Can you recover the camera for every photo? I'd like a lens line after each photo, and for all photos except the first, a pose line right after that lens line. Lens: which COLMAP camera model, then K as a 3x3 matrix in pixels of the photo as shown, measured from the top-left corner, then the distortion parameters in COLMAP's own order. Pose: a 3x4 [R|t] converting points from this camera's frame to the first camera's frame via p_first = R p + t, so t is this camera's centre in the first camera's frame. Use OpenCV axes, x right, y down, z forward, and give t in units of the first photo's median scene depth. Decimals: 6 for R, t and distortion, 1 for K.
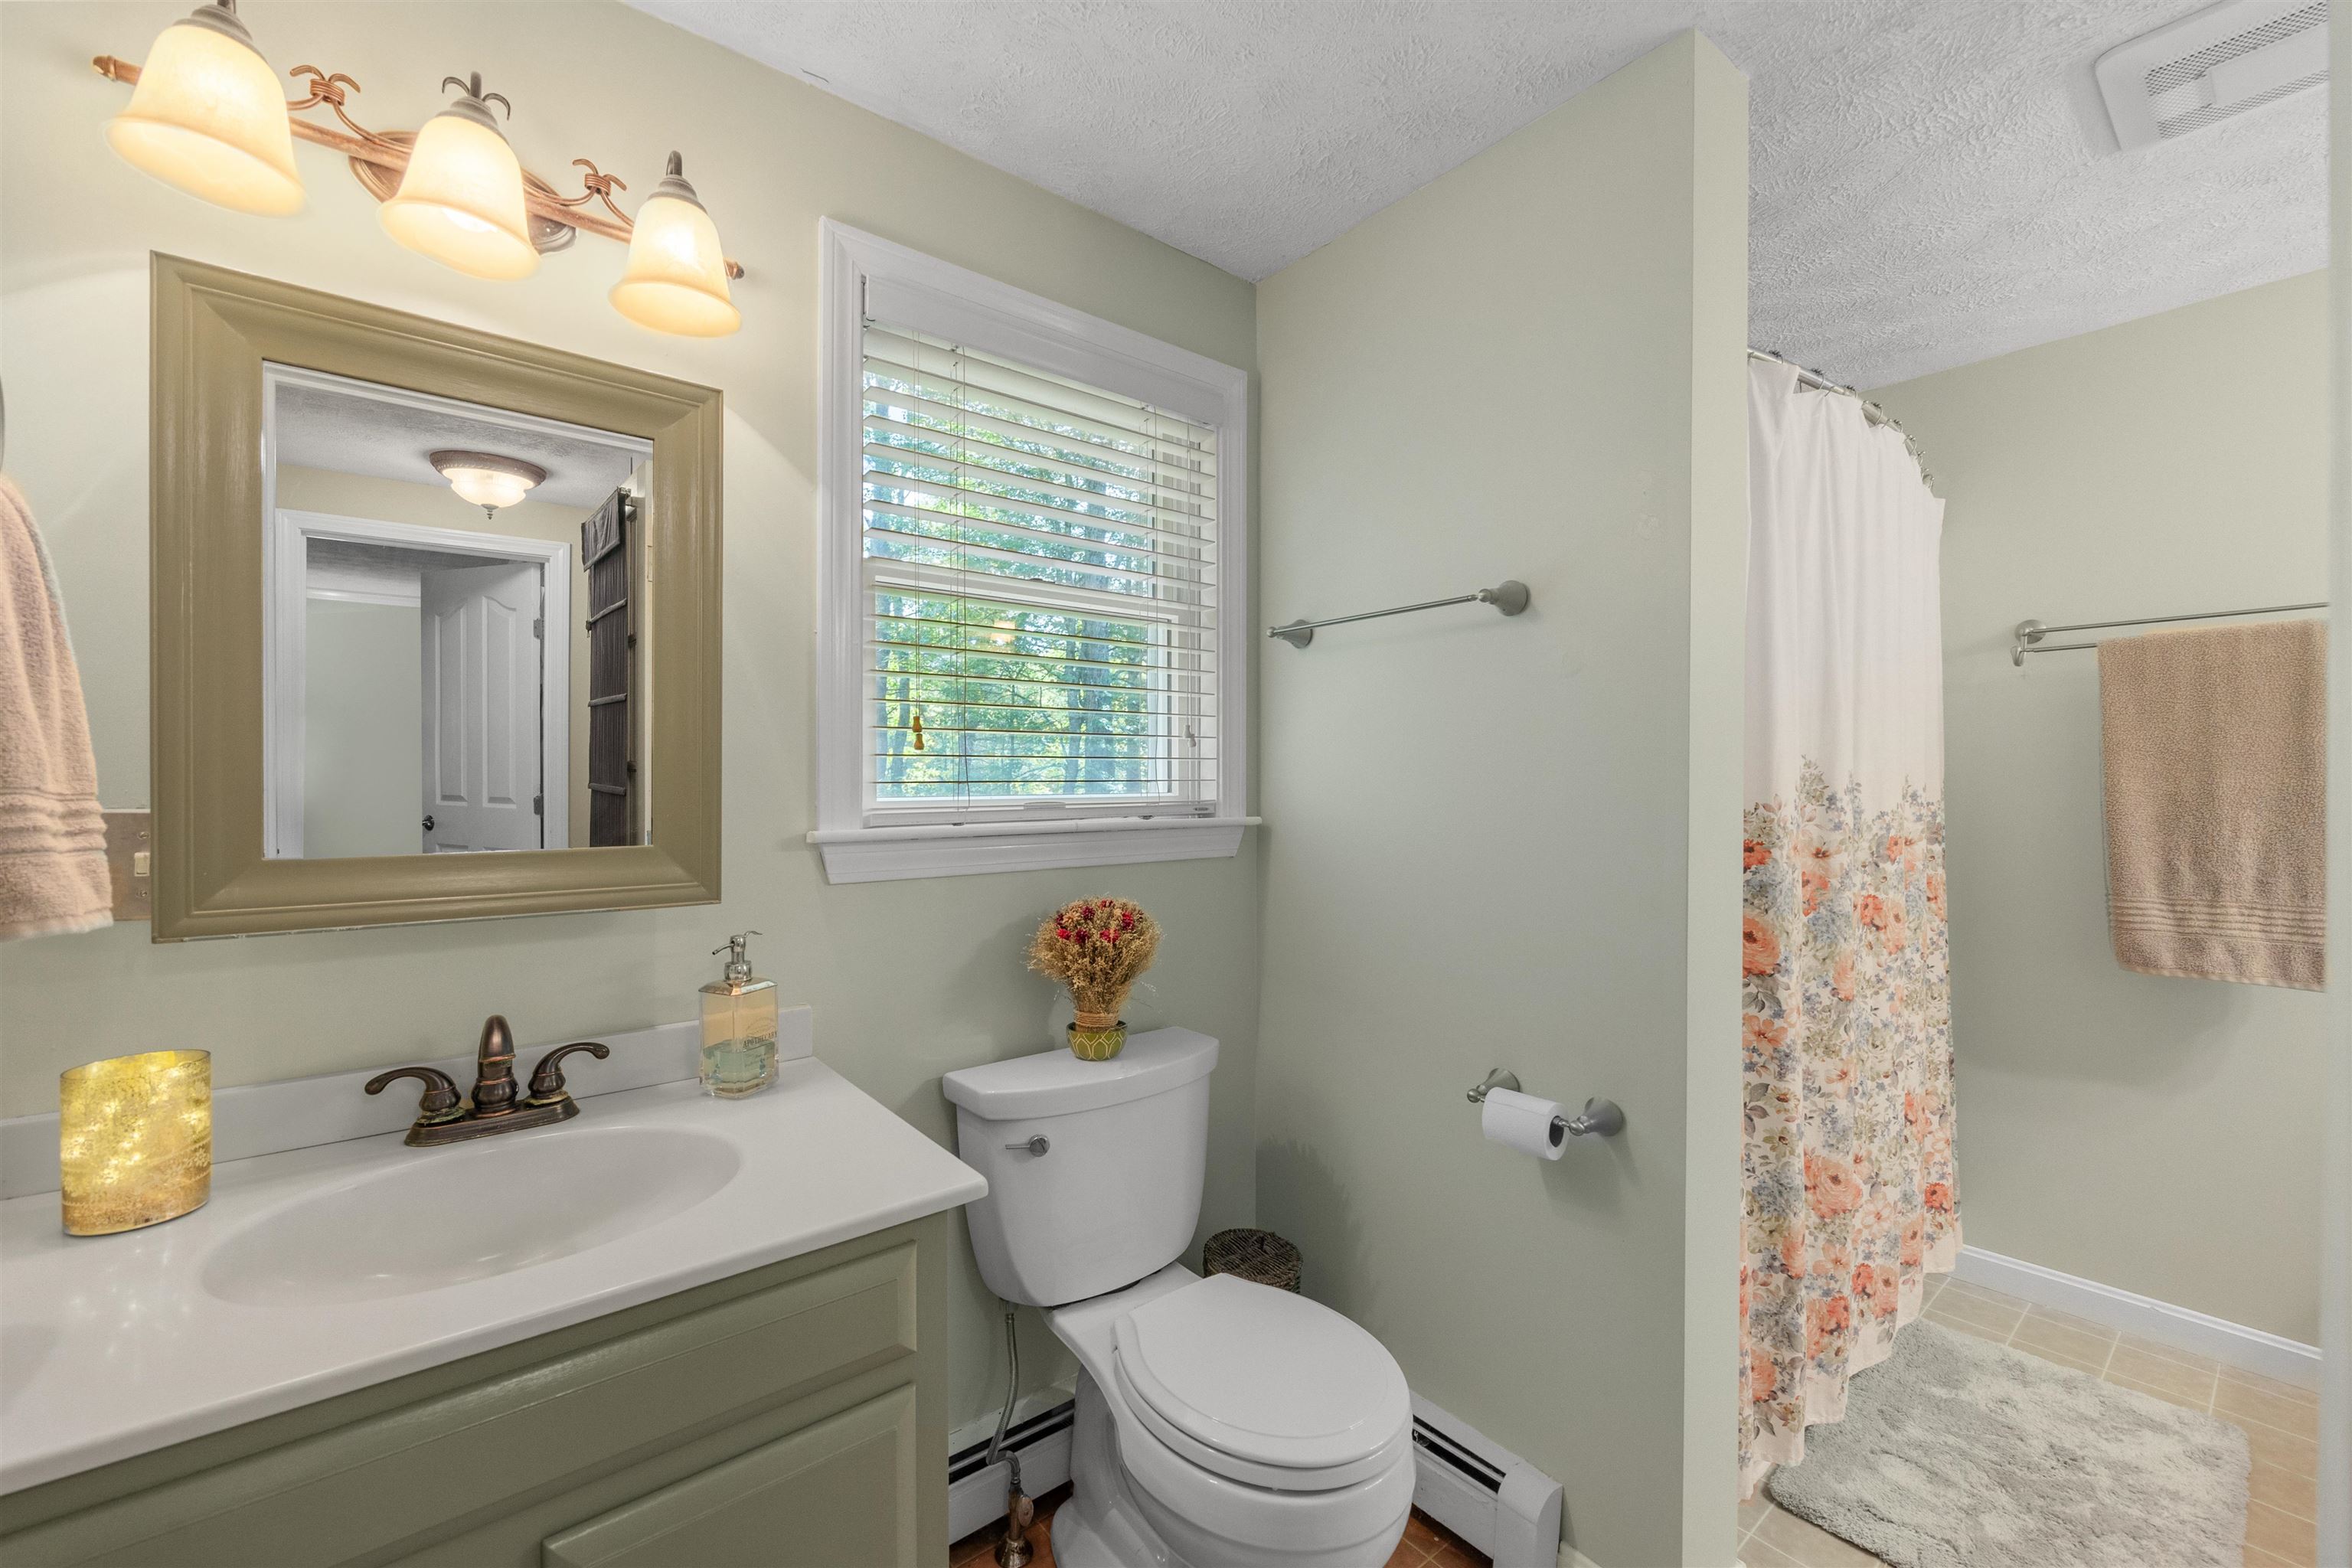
lens RADIAL K [[943.0, 0, 1166.2], [0, 943.0, 772.0], [0, 0, 1]] dist [0.000183, -0.000110]
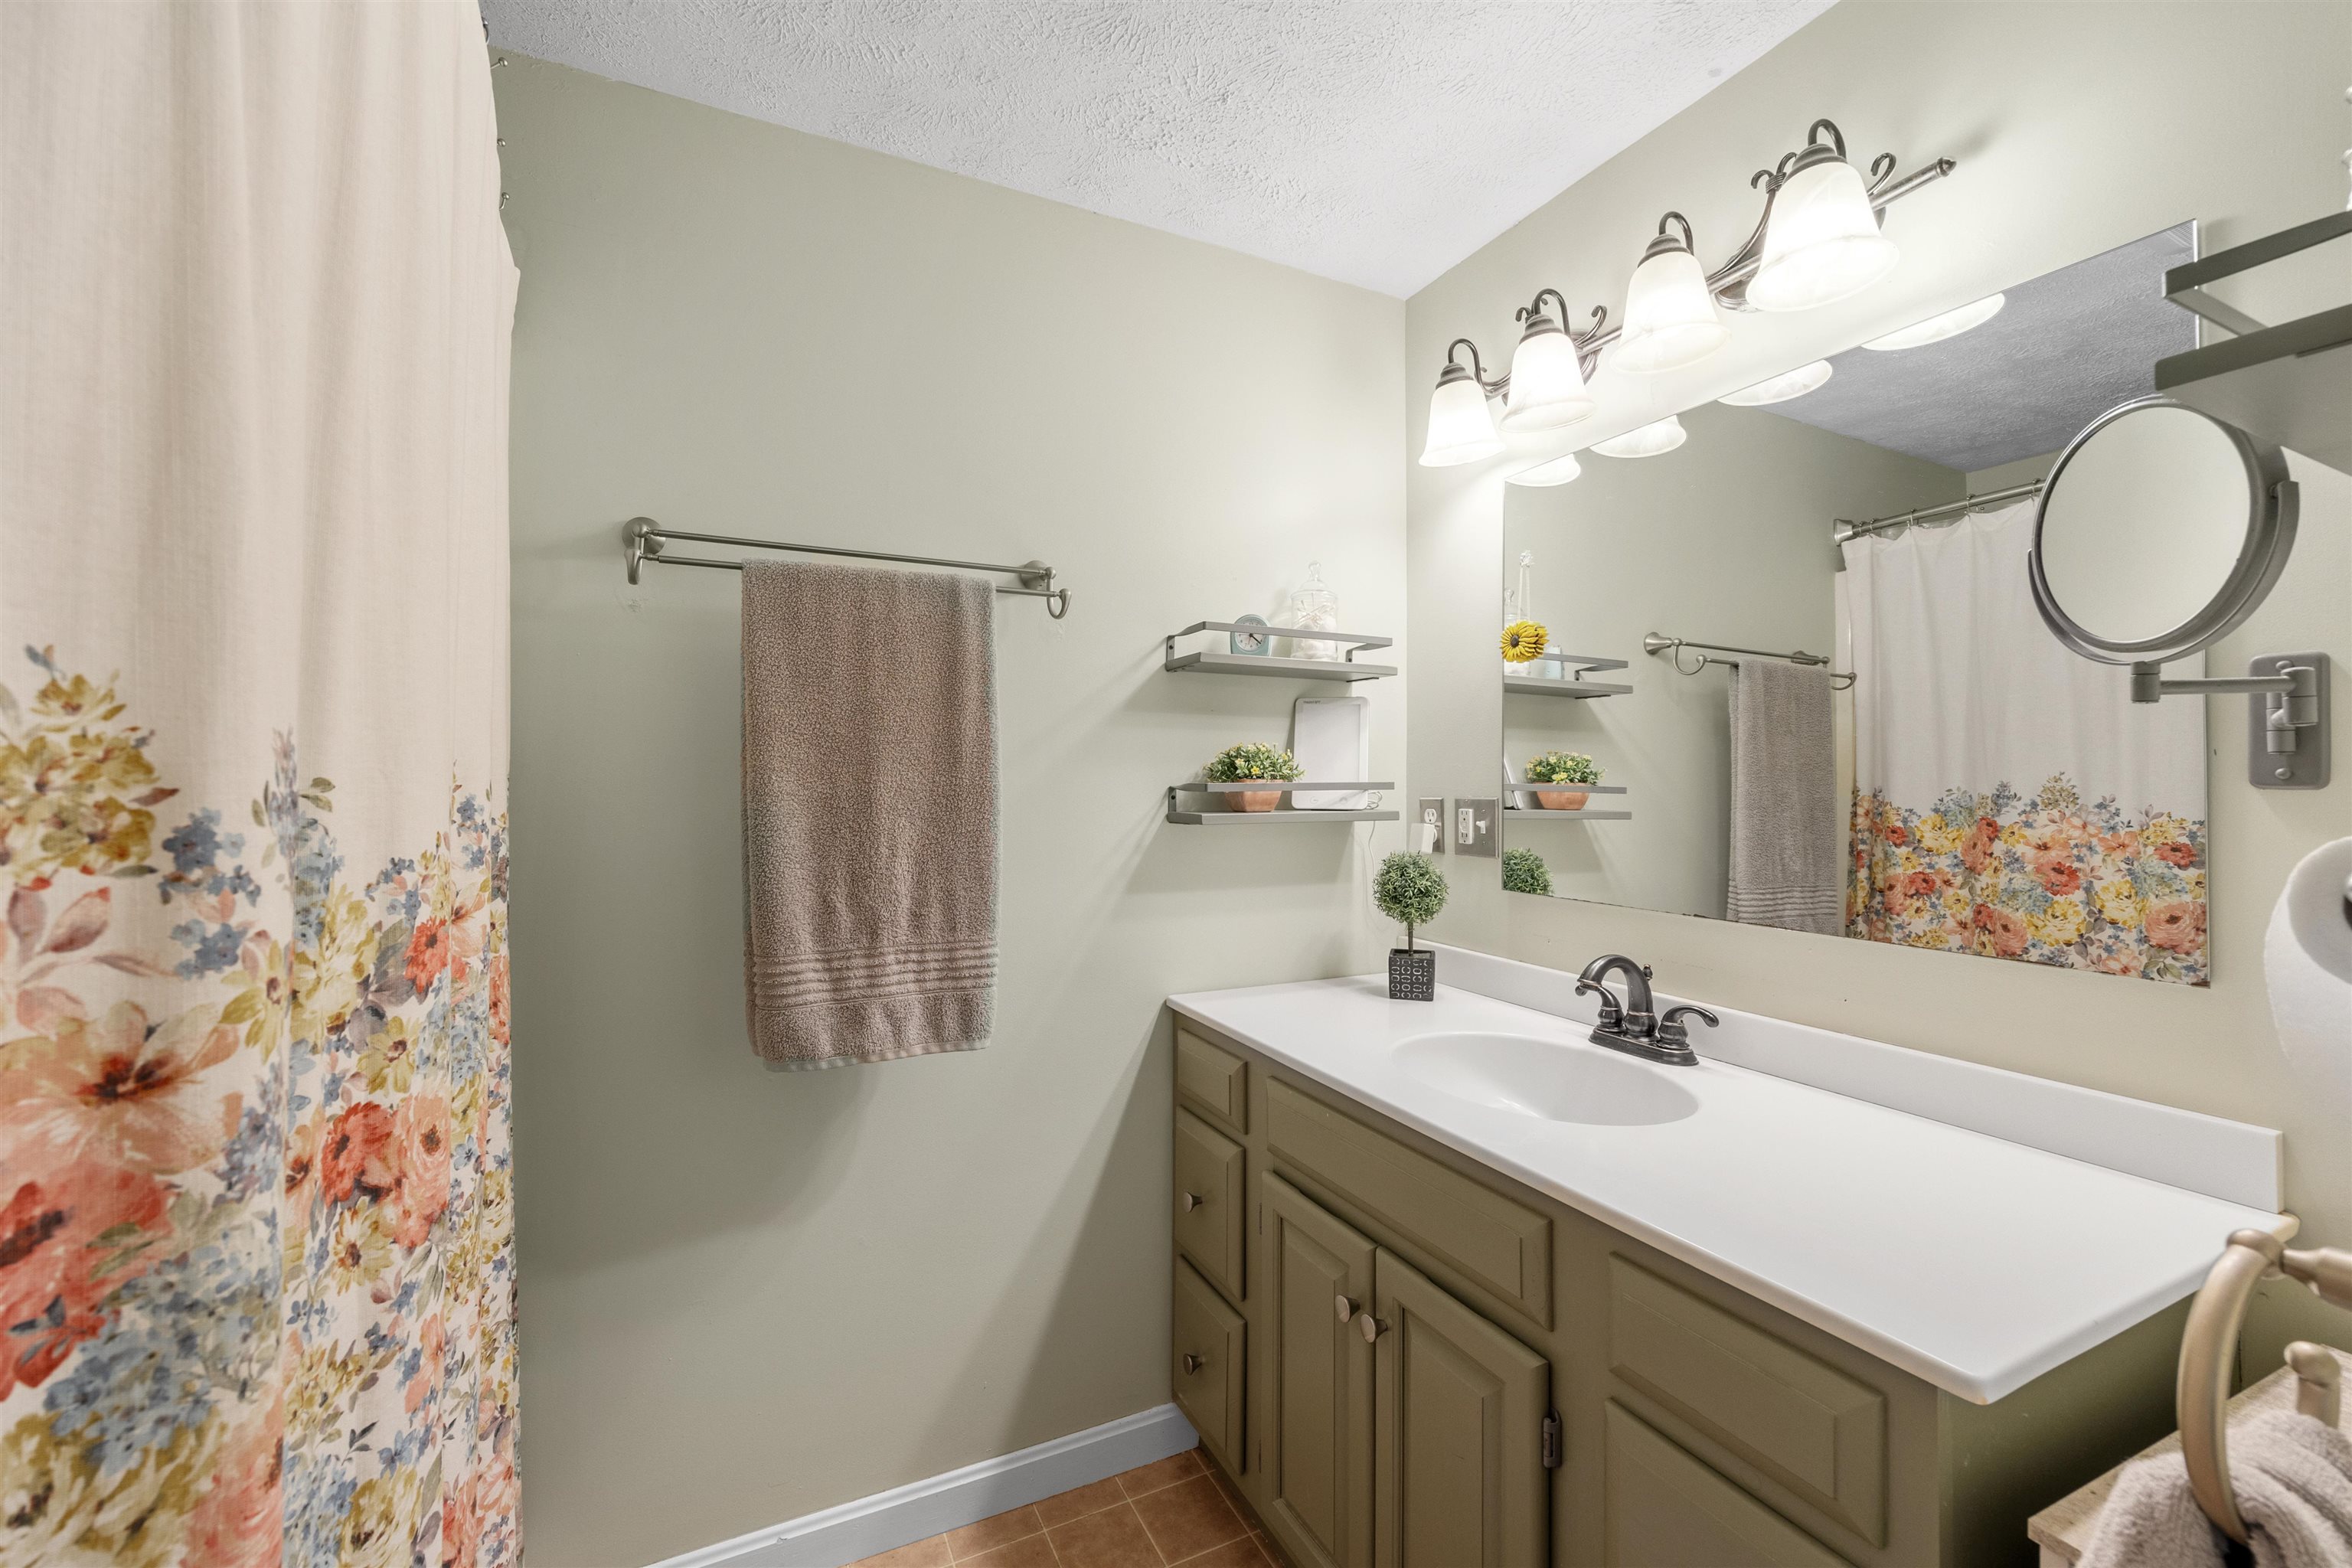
lens RADIAL K [[943.0, 0, 1166.2], [0, 943.0, 772.0], [0, 0, 1]] dist [0.000183, -0.000110]
pose [[0.227432, 0.012055, 0.973719, 0.477275], [-0.012675, 0.999875, -0.009418, 0.008572], [-0.973712, -0.010200, 0.227556, 0.634926]]
